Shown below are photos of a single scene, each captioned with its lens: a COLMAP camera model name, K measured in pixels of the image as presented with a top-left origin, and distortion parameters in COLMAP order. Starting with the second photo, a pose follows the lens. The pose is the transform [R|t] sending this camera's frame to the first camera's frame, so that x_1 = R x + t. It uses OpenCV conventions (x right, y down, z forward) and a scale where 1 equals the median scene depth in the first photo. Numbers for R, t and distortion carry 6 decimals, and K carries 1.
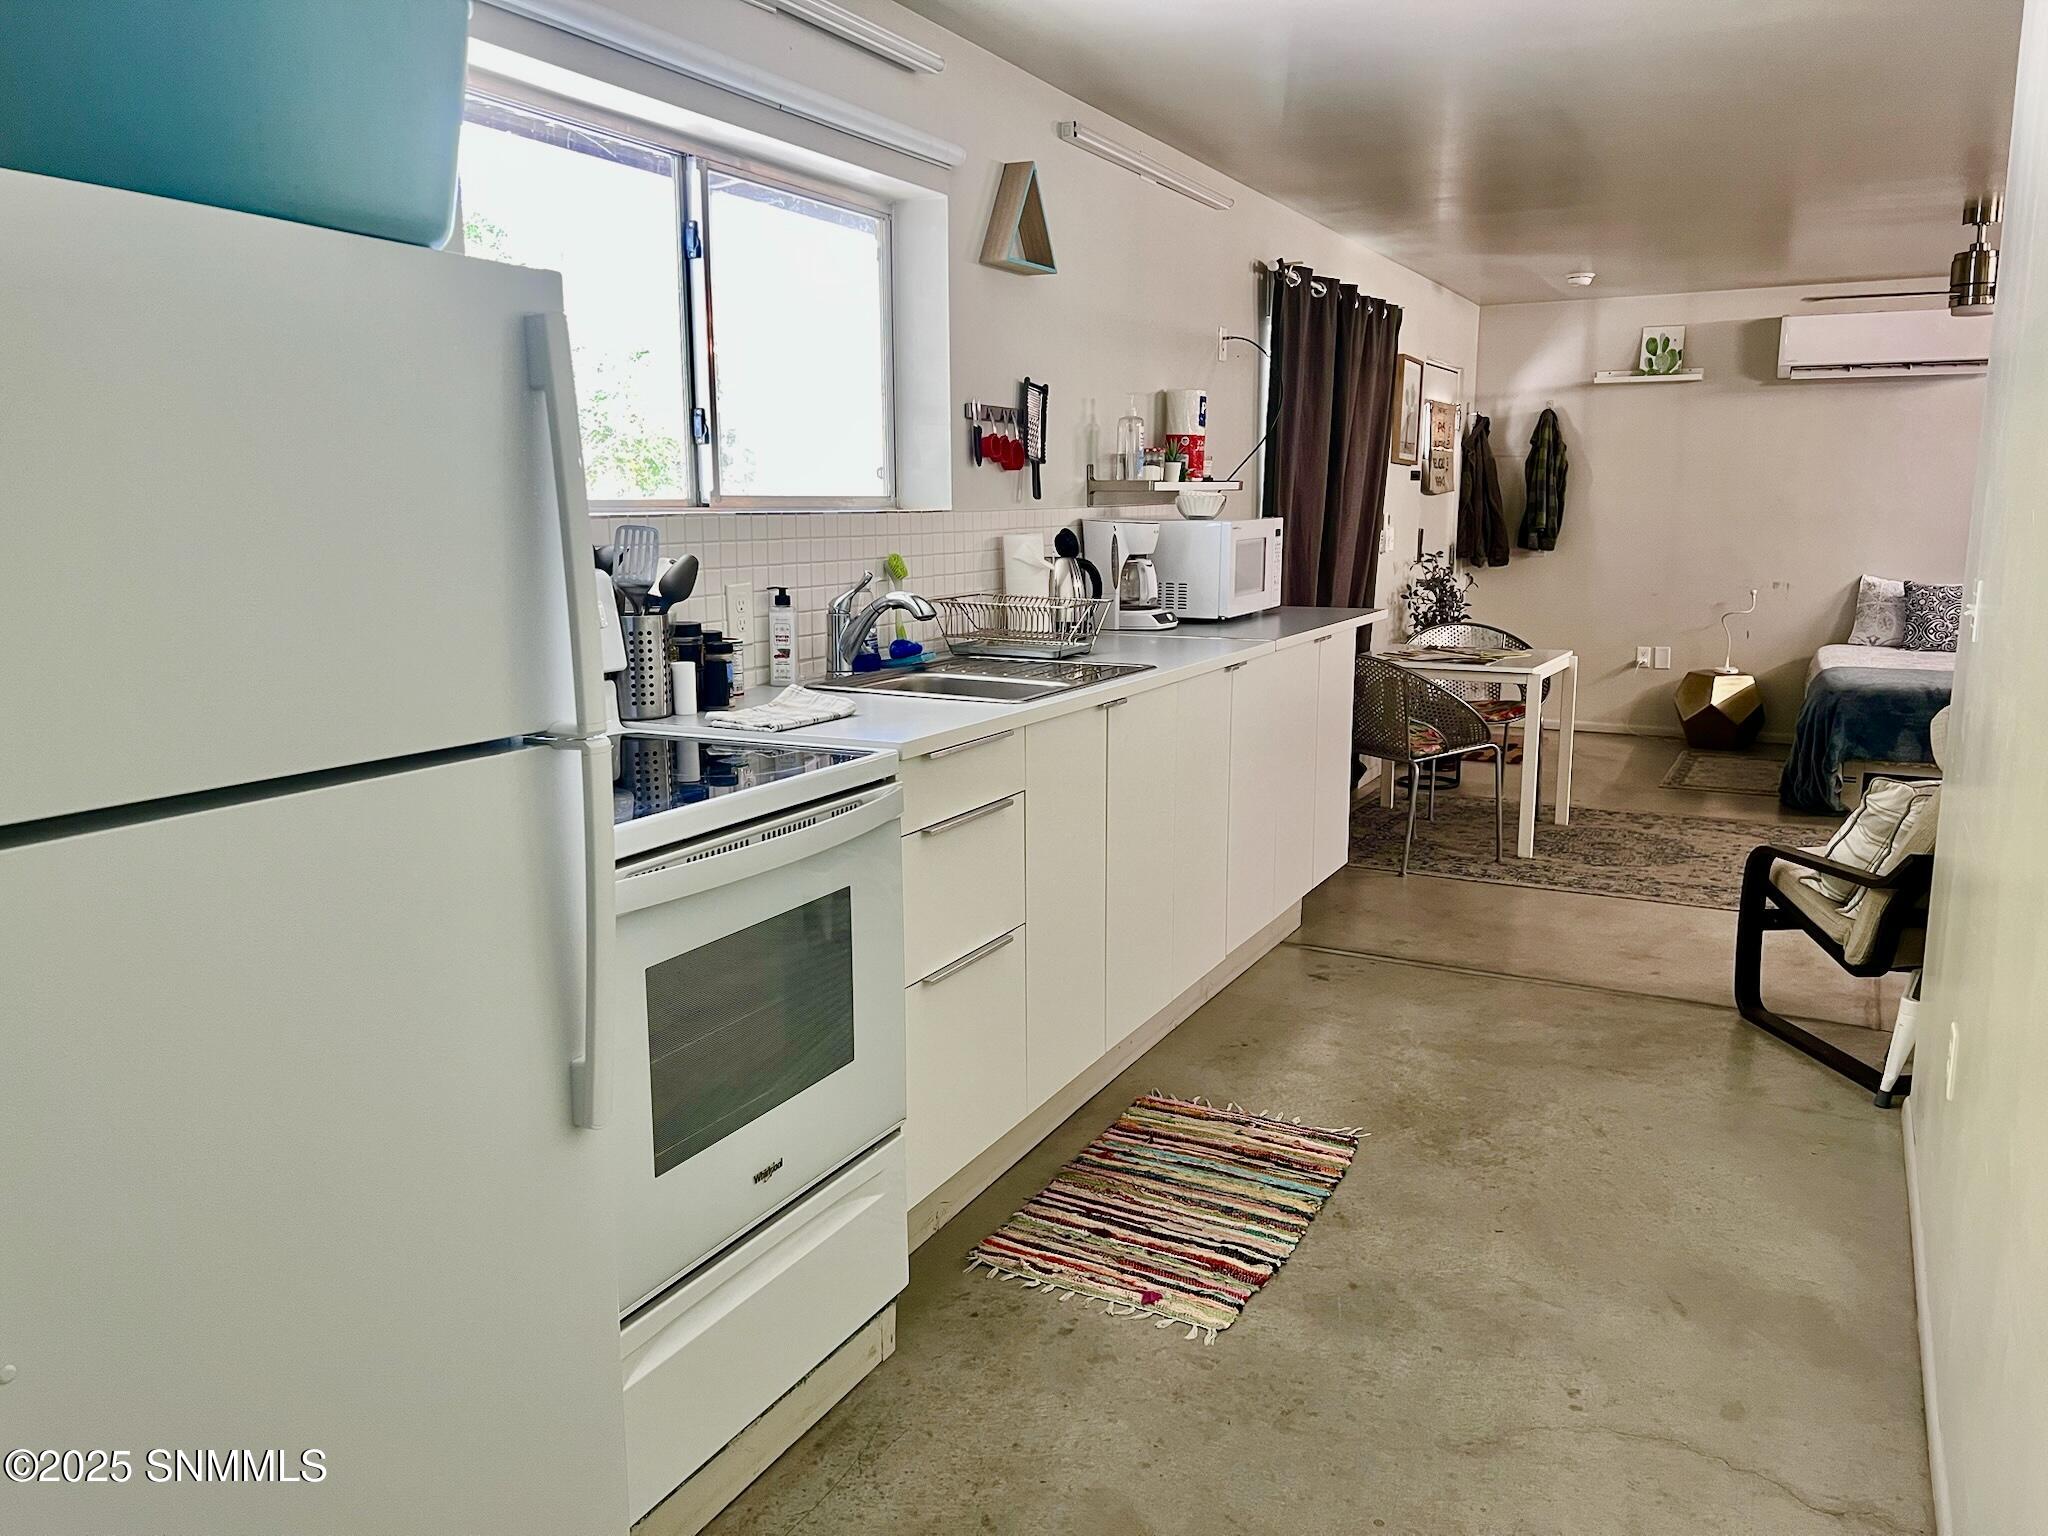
lens RADIAL K [[1474.8, 0, 1024.0], [0, 1474.8, 768.0], [0, 0, 1]] dist [-0.003990, -0.002559]
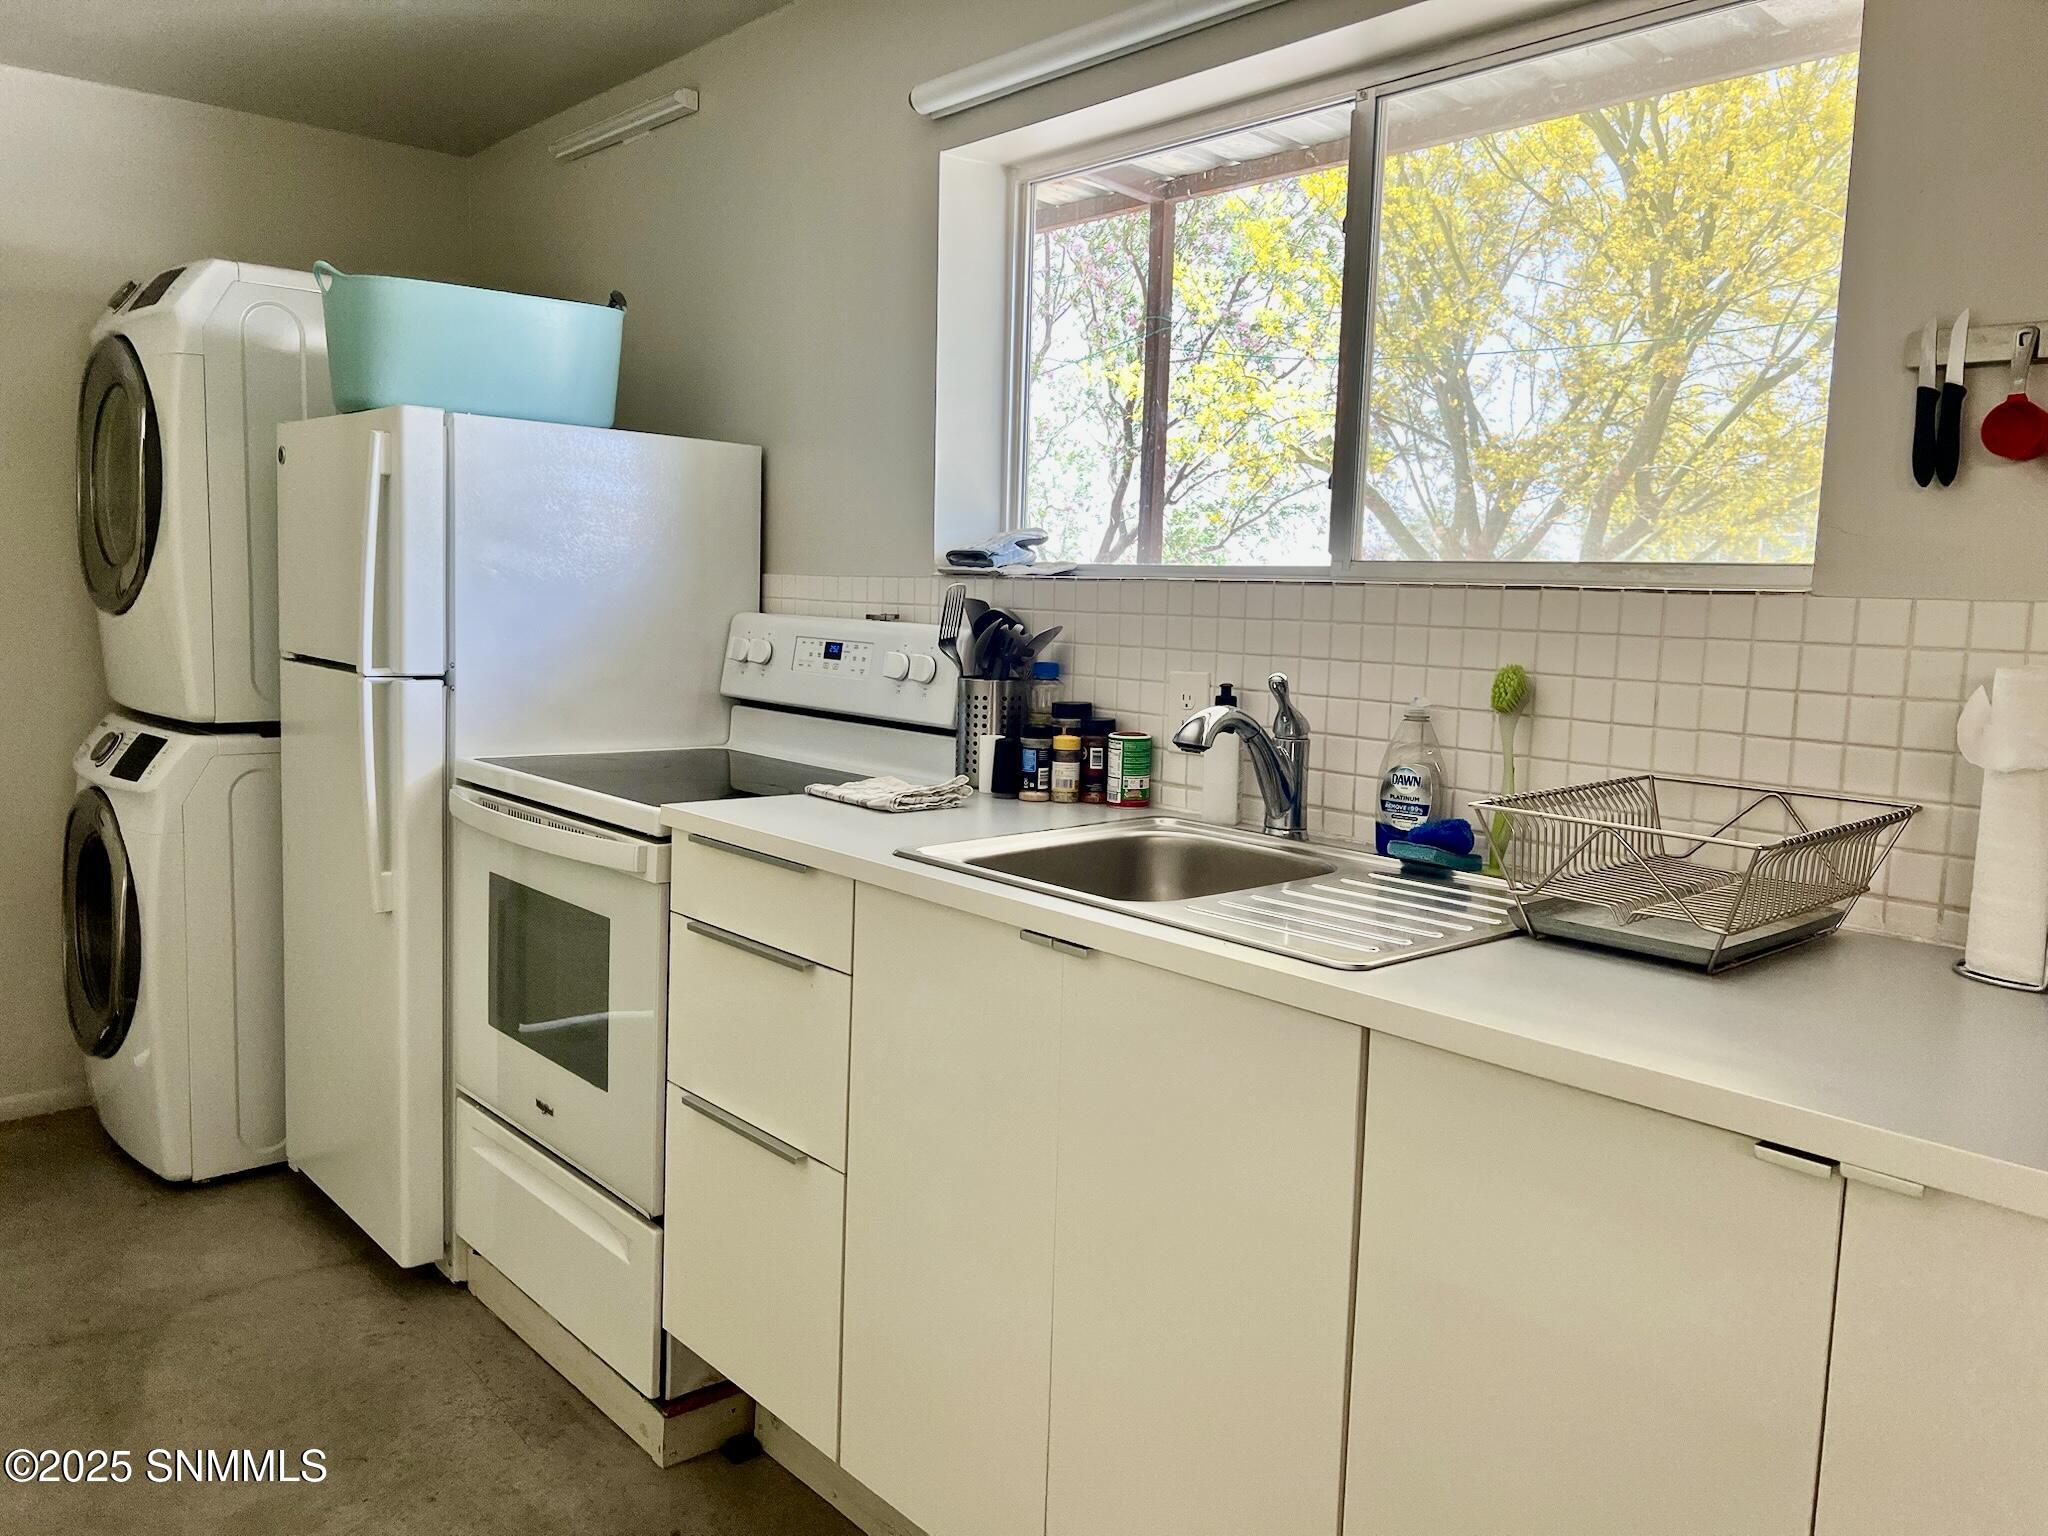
lens RADIAL K [[1474.8, 0, 1024.0], [0, 1474.8, 768.0], [0, 0, 1]] dist [-0.003990, -0.002559]
pose [[-0.332747, 0.099438, -0.937759, 0.673300], [-0.202101, 0.963800, 0.173911, -0.234652], [0.921105, 0.247391, -0.300605, 1.420102]]
